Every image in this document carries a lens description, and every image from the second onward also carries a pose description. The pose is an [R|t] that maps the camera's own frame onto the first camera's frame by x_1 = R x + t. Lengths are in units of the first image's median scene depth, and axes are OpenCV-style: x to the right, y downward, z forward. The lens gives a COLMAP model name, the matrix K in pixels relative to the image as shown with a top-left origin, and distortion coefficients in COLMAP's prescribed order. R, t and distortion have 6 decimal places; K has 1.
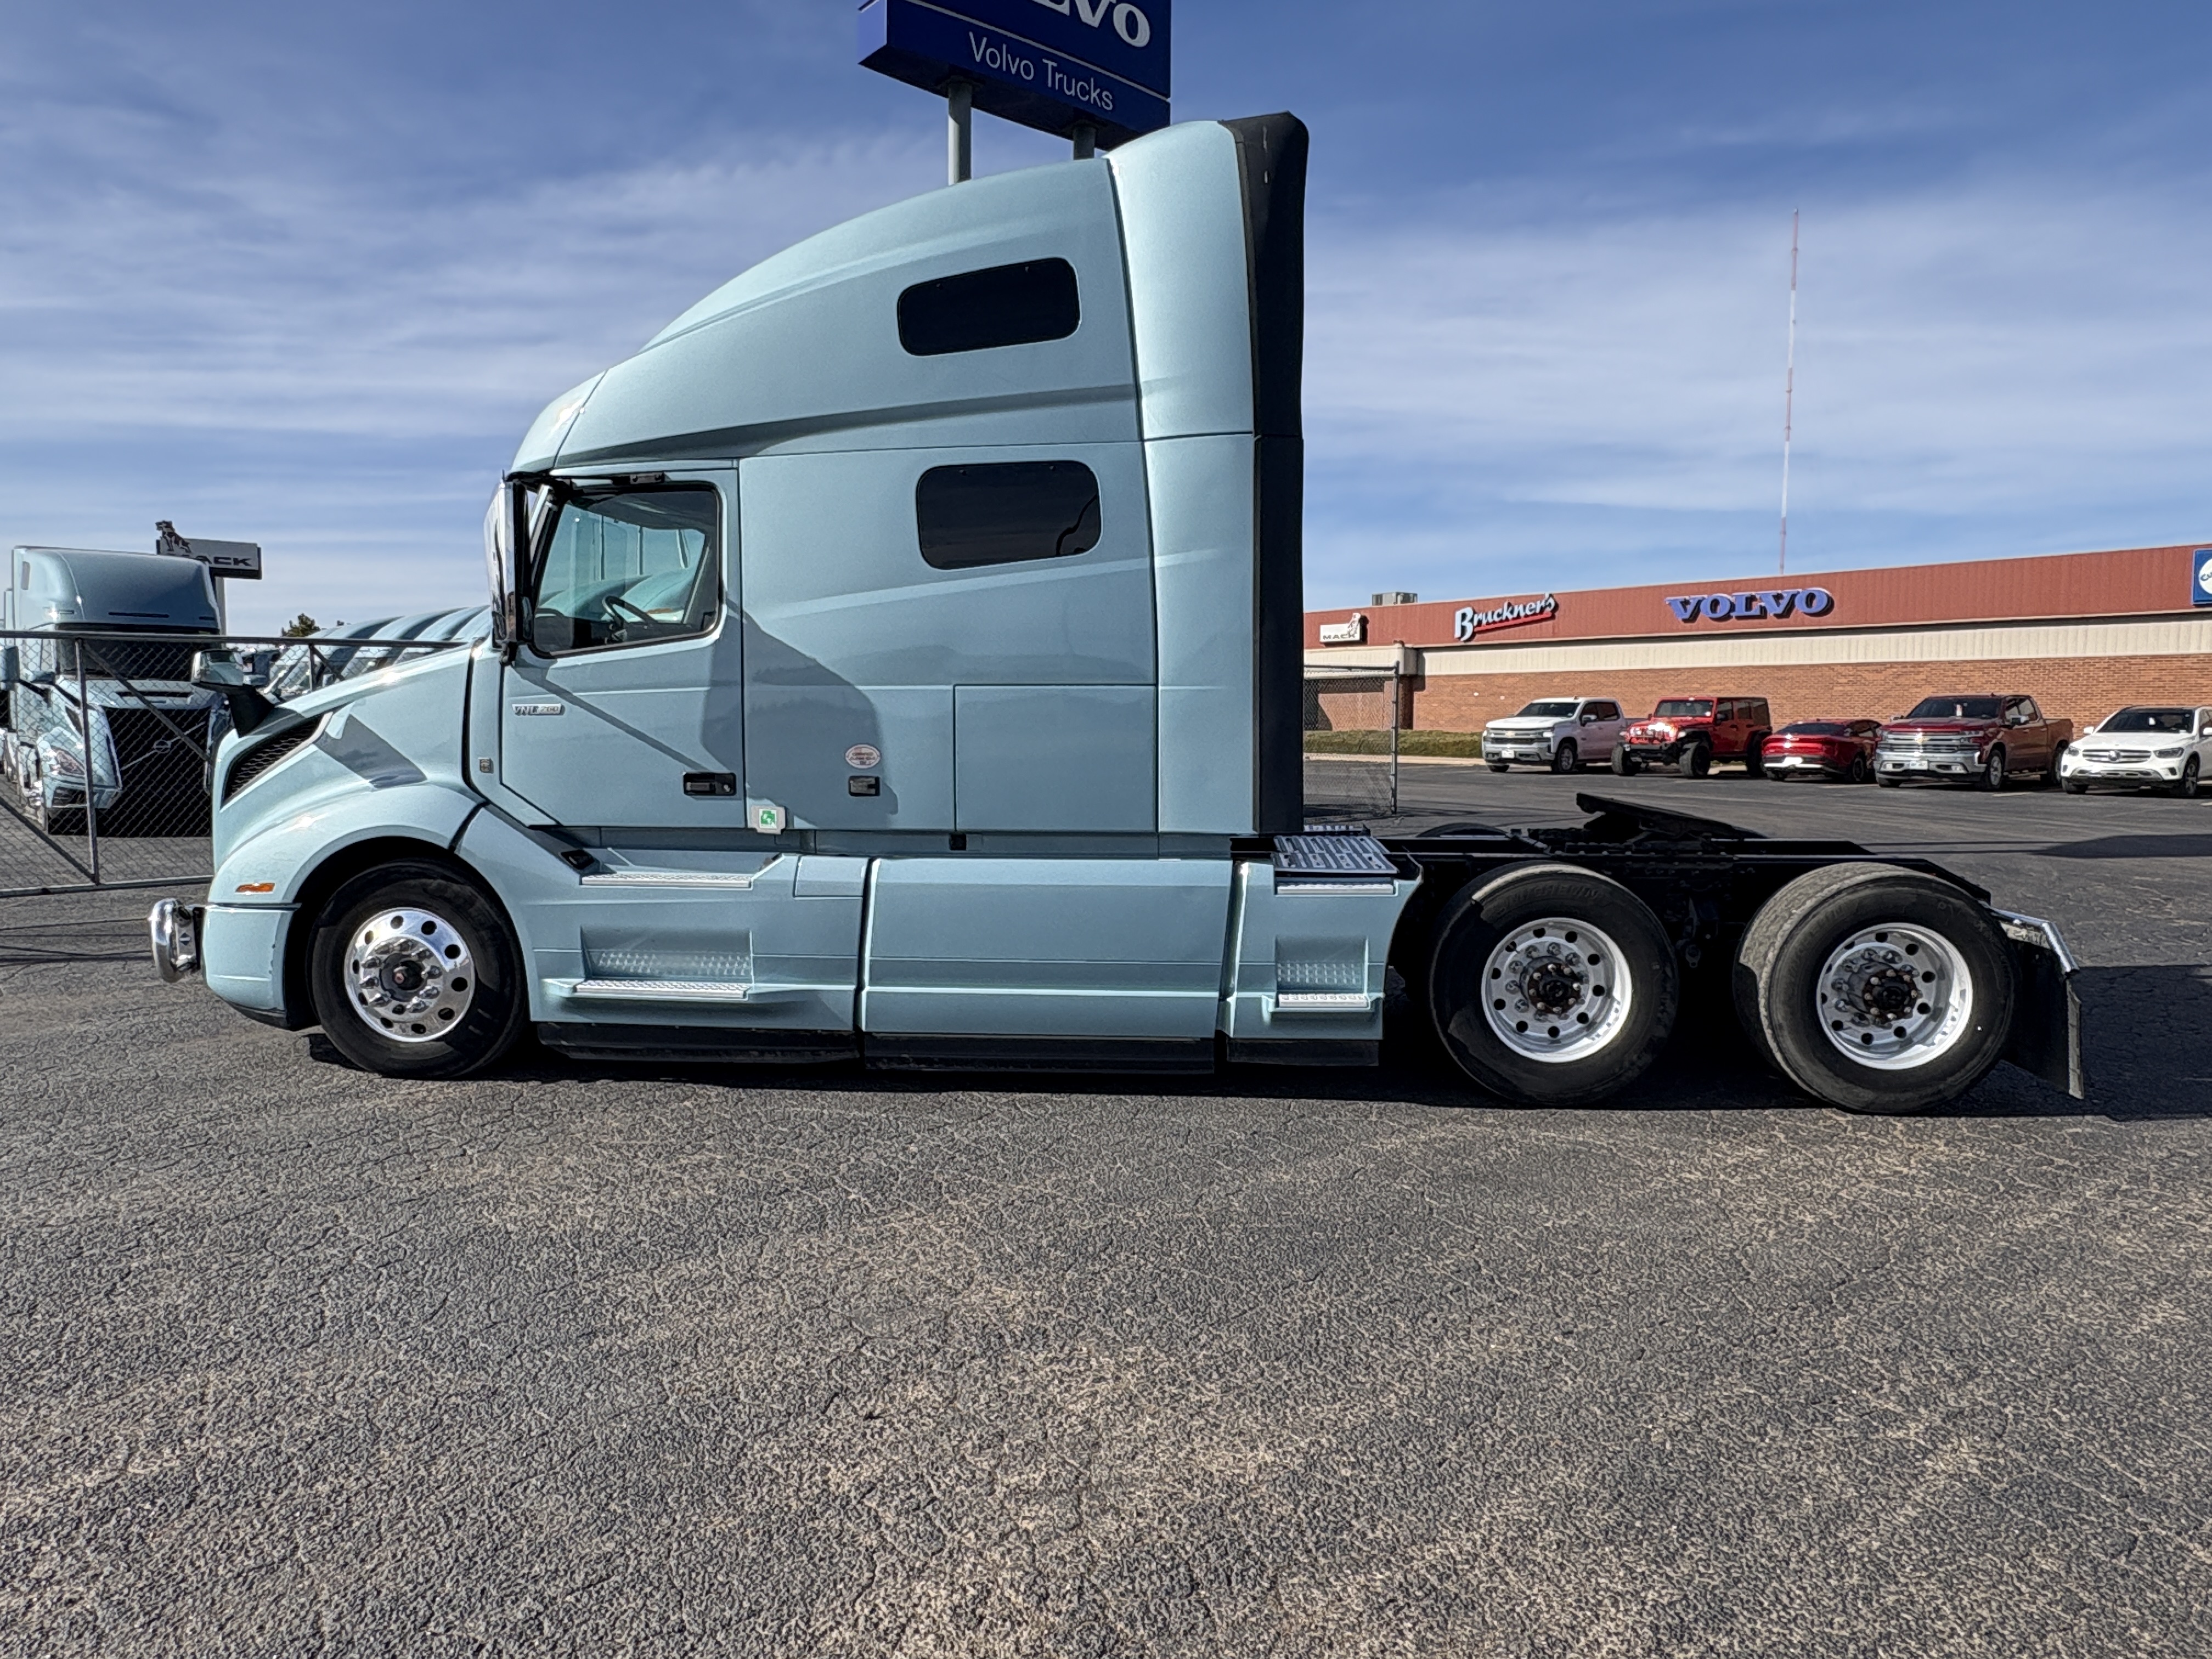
lens RADIAL K [[1474.0, 0, 1106.0], [0, 1474.0, 829.5], [0, 0, 1]] dist [-0.003095, -0.001179]
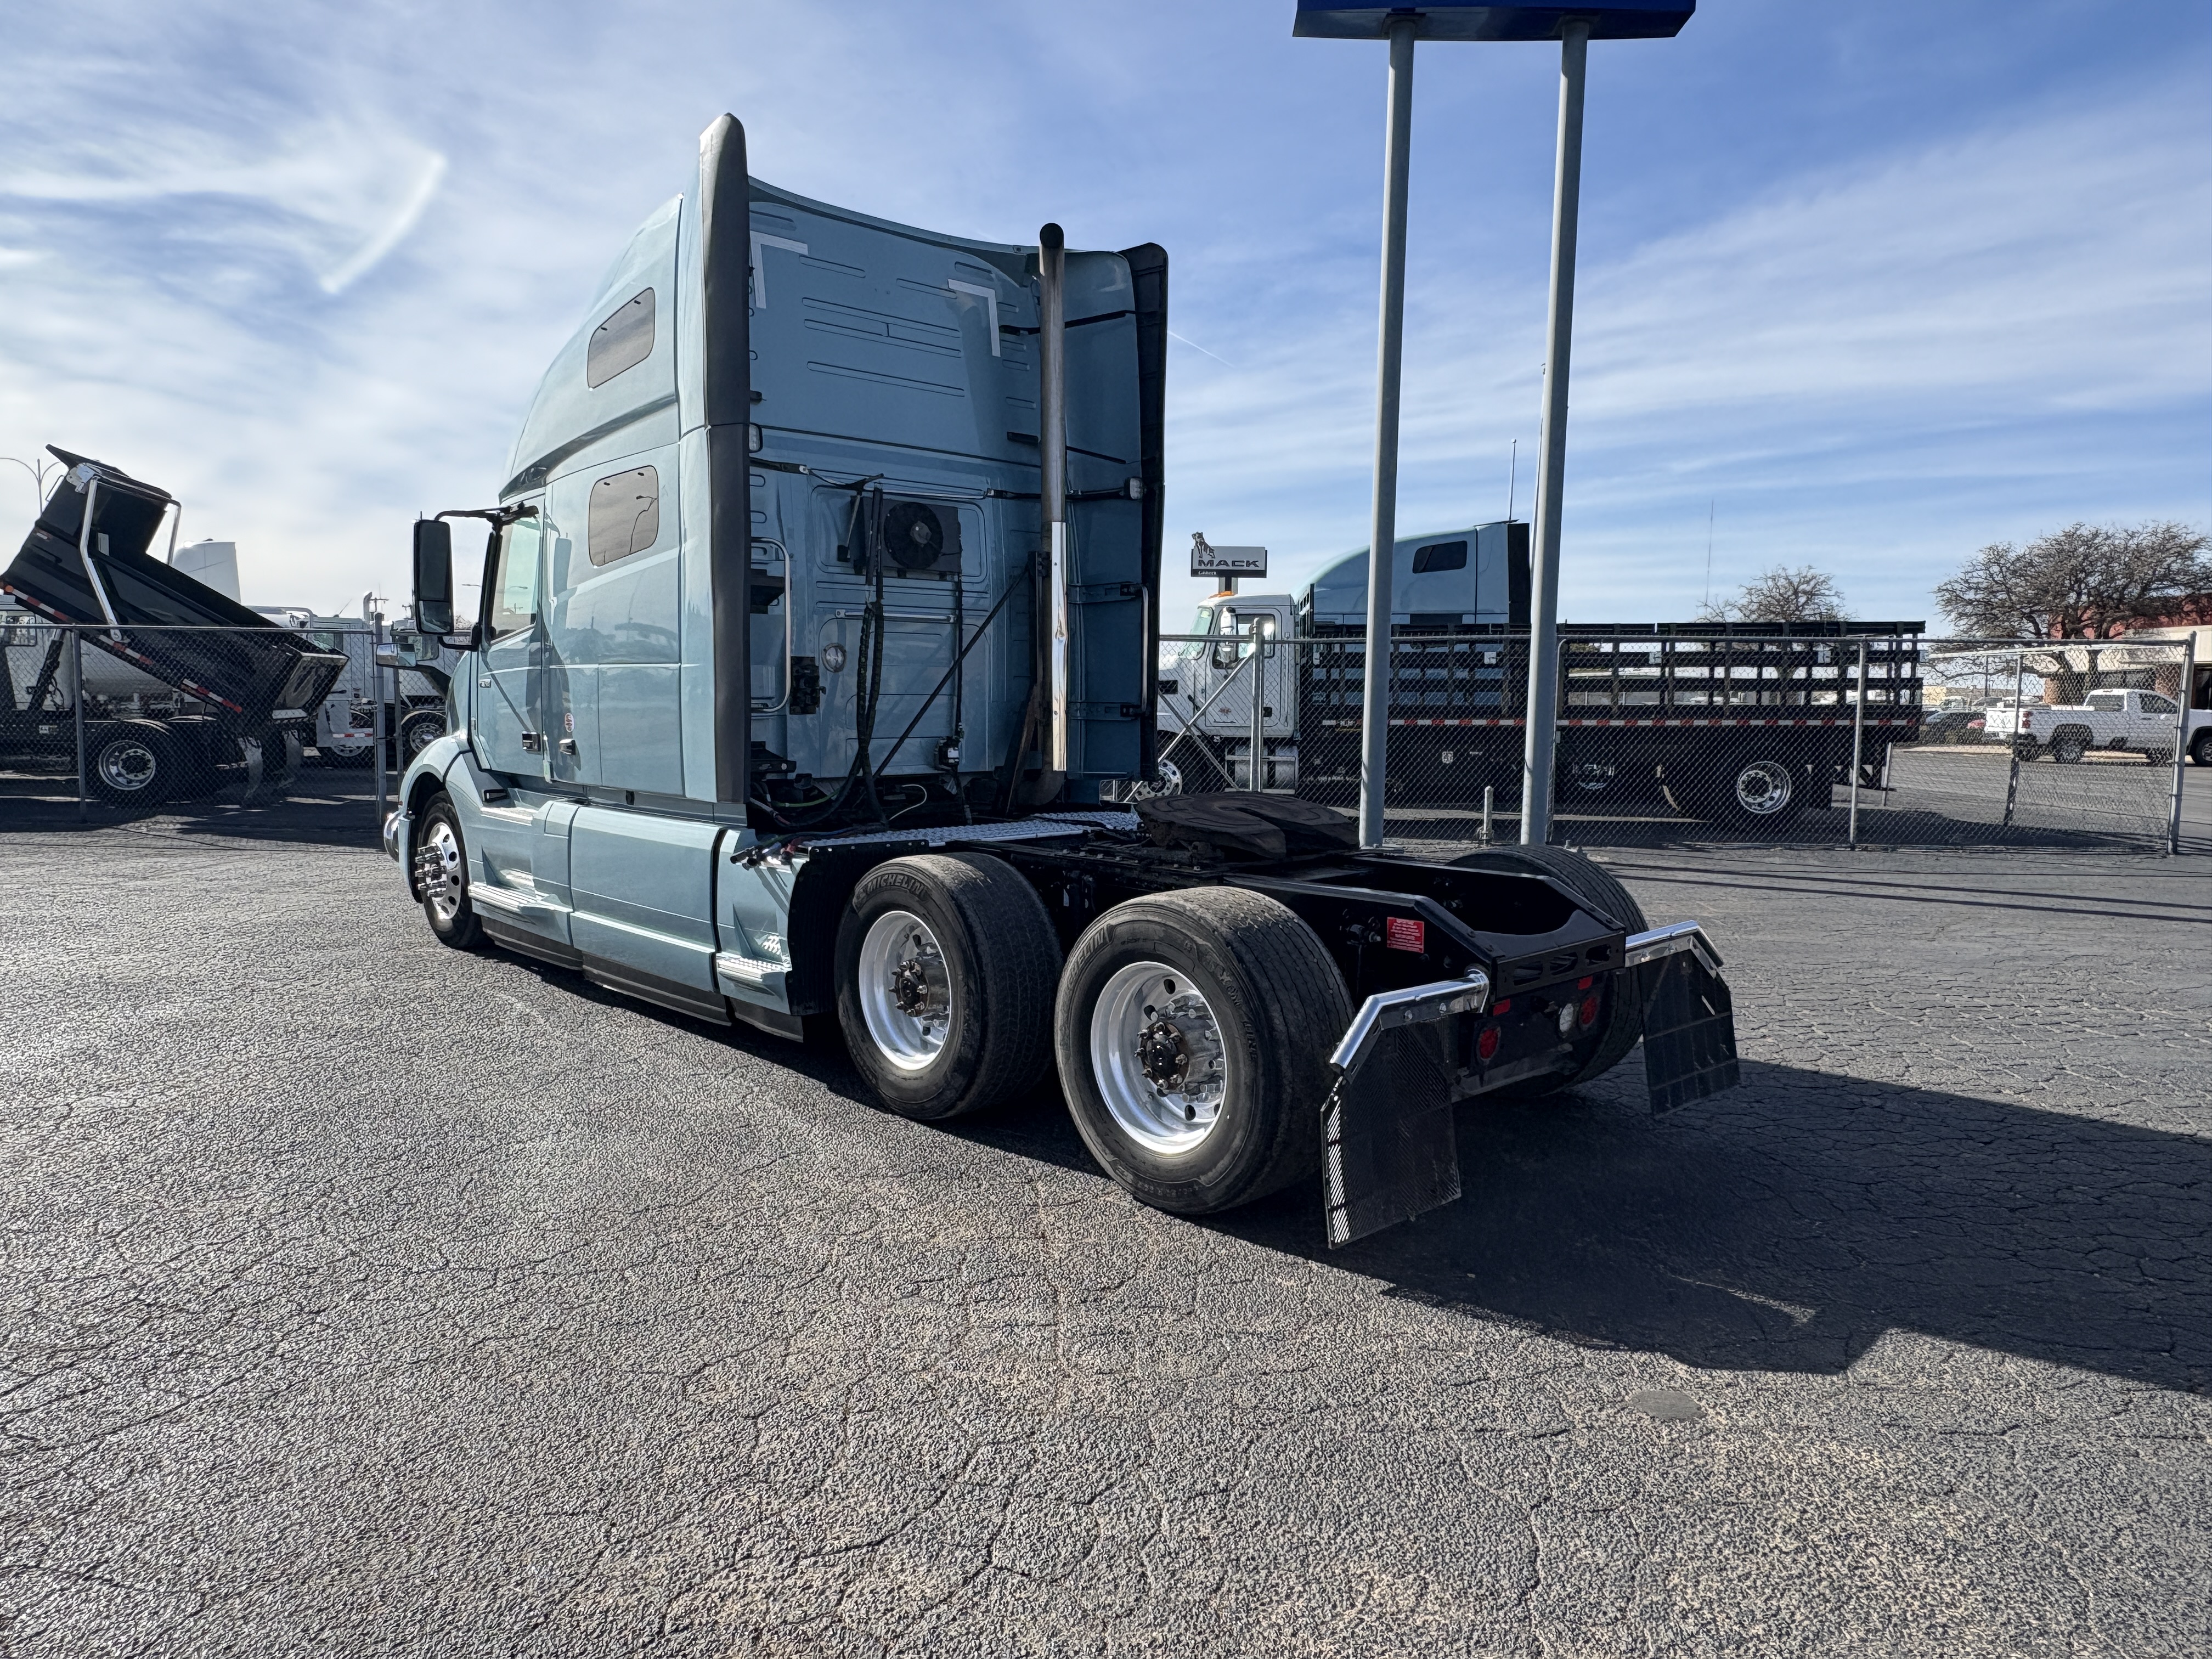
lens RADIAL K [[1464.0, 0, 1106.0], [0, 1464.0, 829.5], [0, 0, 1]] dist [-0.010181, -0.002374]
pose [[0.738087, 0.056782, -0.672312, 0.931801], [-0.044974, 0.998377, 0.034946, -0.024106], [0.673205, 0.004443, 0.739442, 0.396356]]
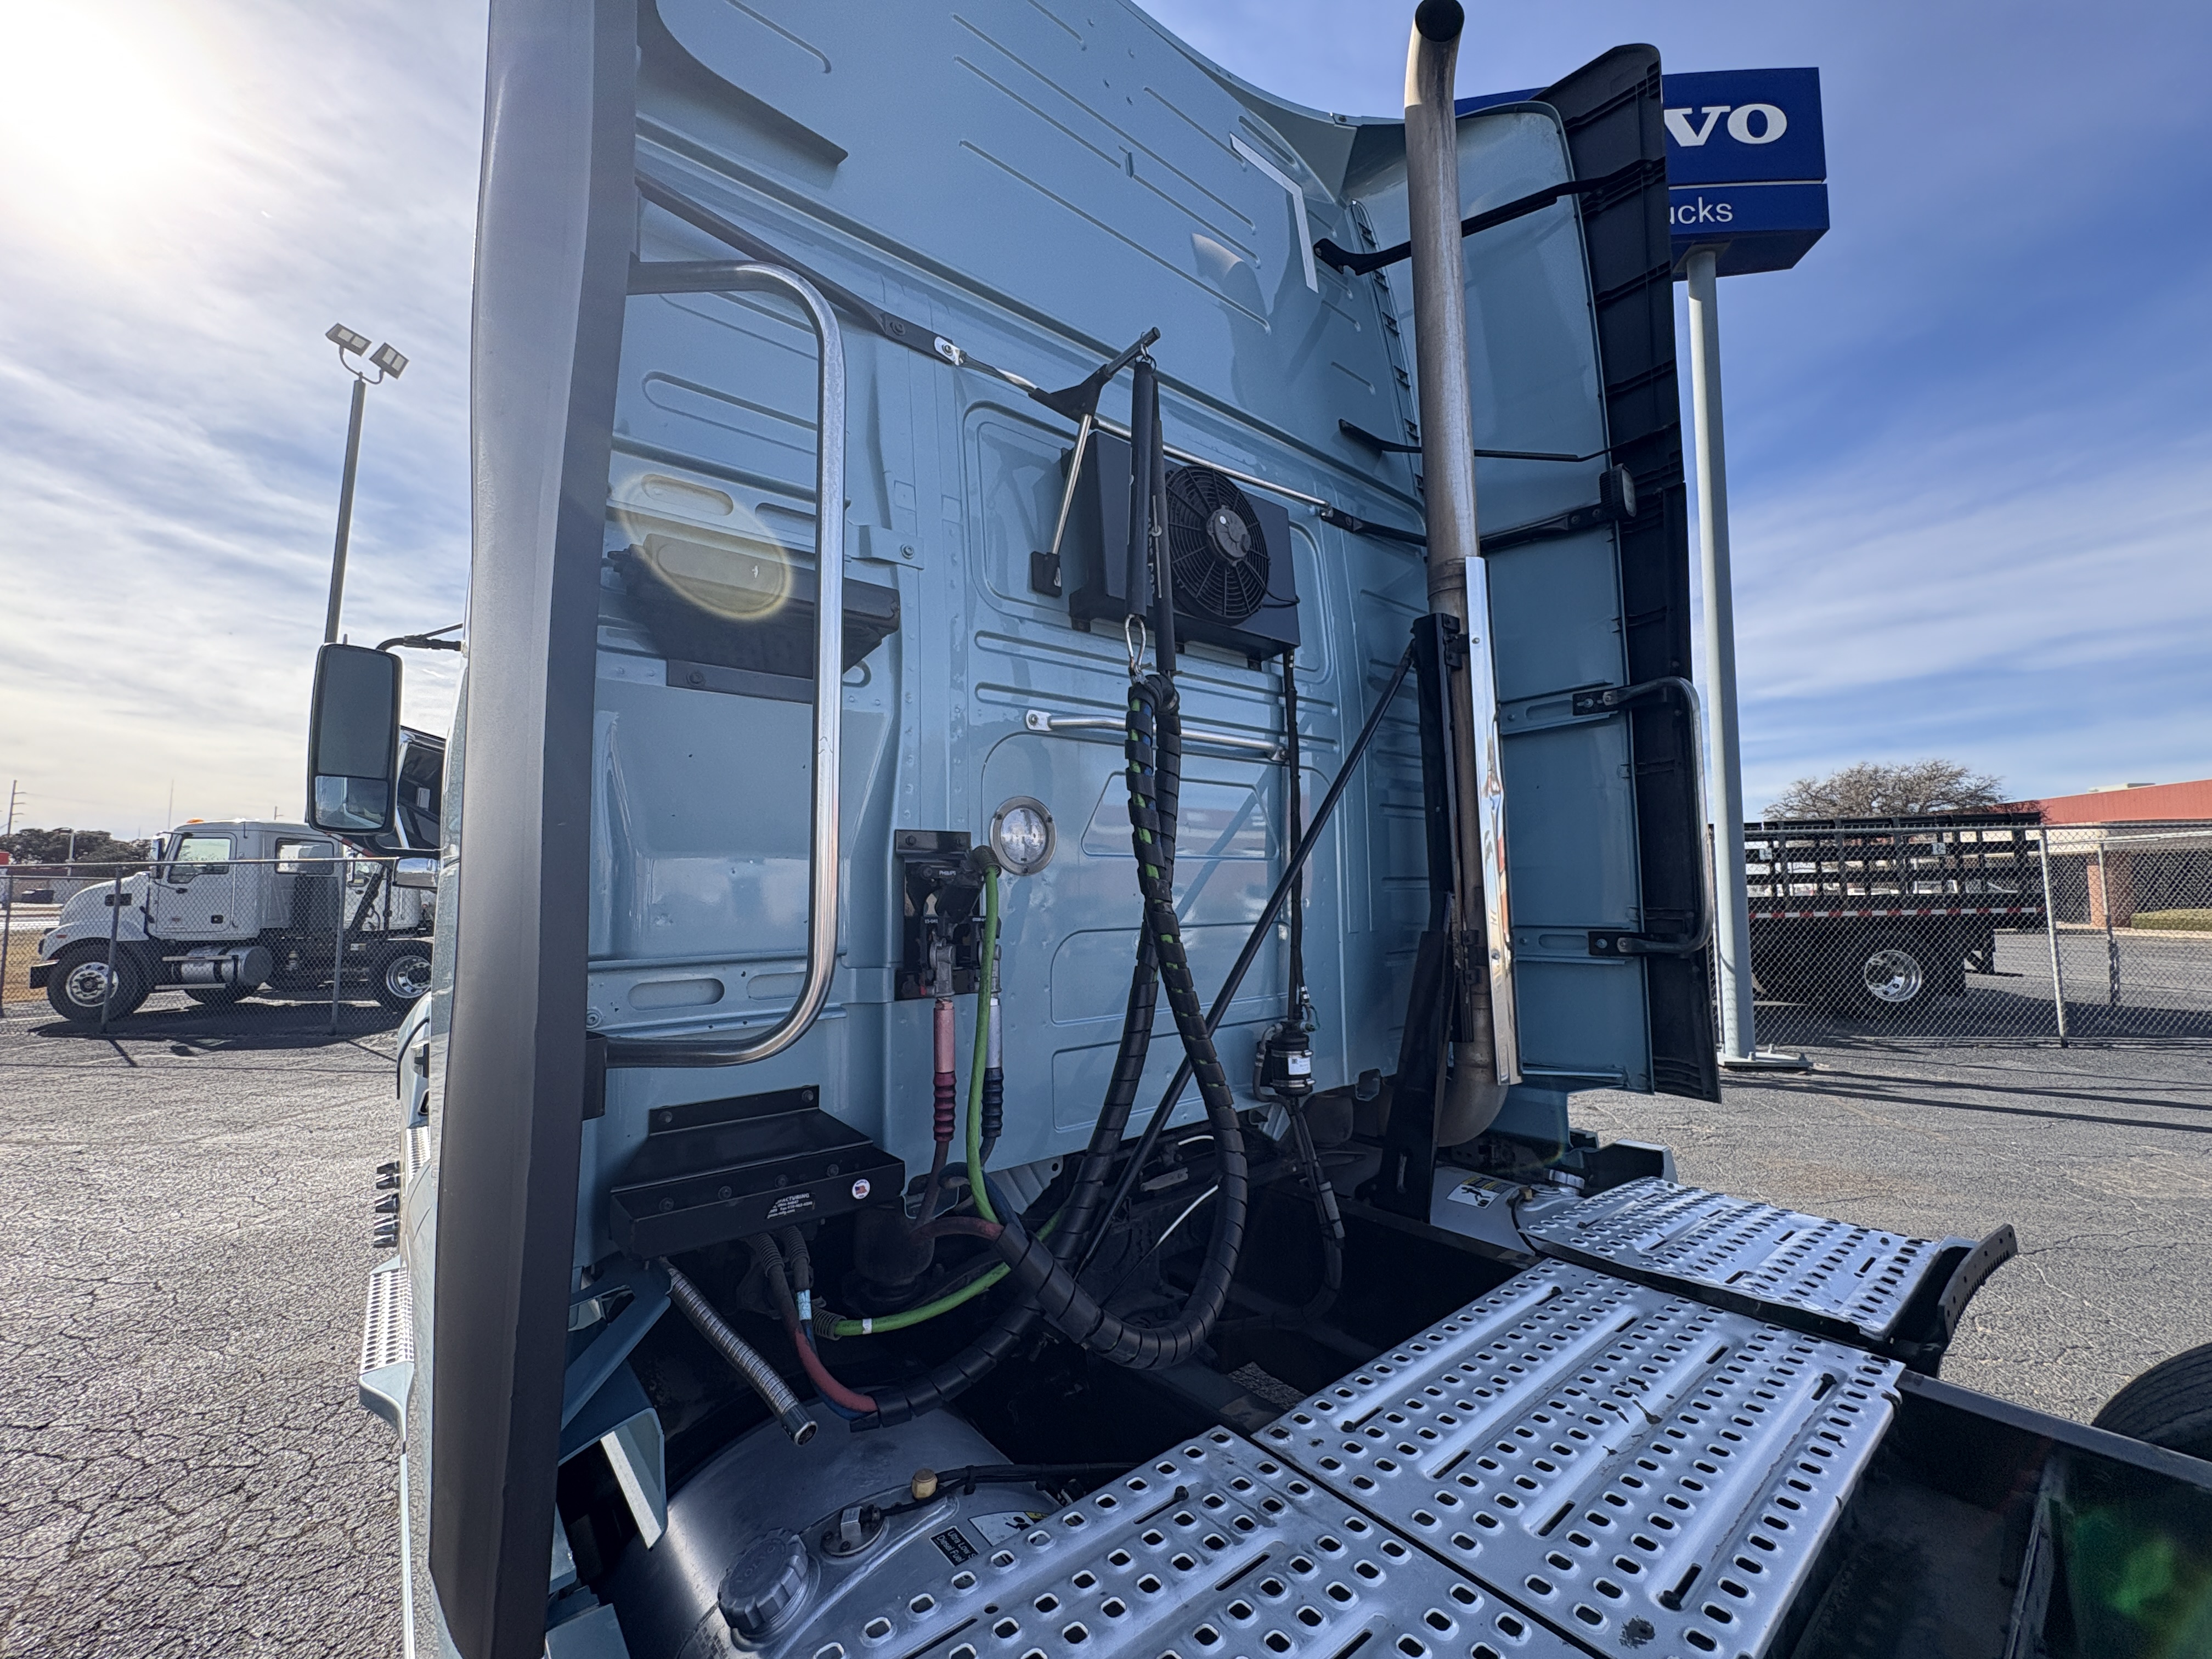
lens RADIAL K [[882.3, 0, 1106.0], [0, 882.3, 829.5], [0, 0, 1]] dist [0.008445, 0.000106]
pose [[0.691190, -0.075774, -0.718690, 0.243410], [-0.027002, 0.991086, -0.130462, -0.074563], [0.722169, 0.109580, 0.682982, 0.908237]]
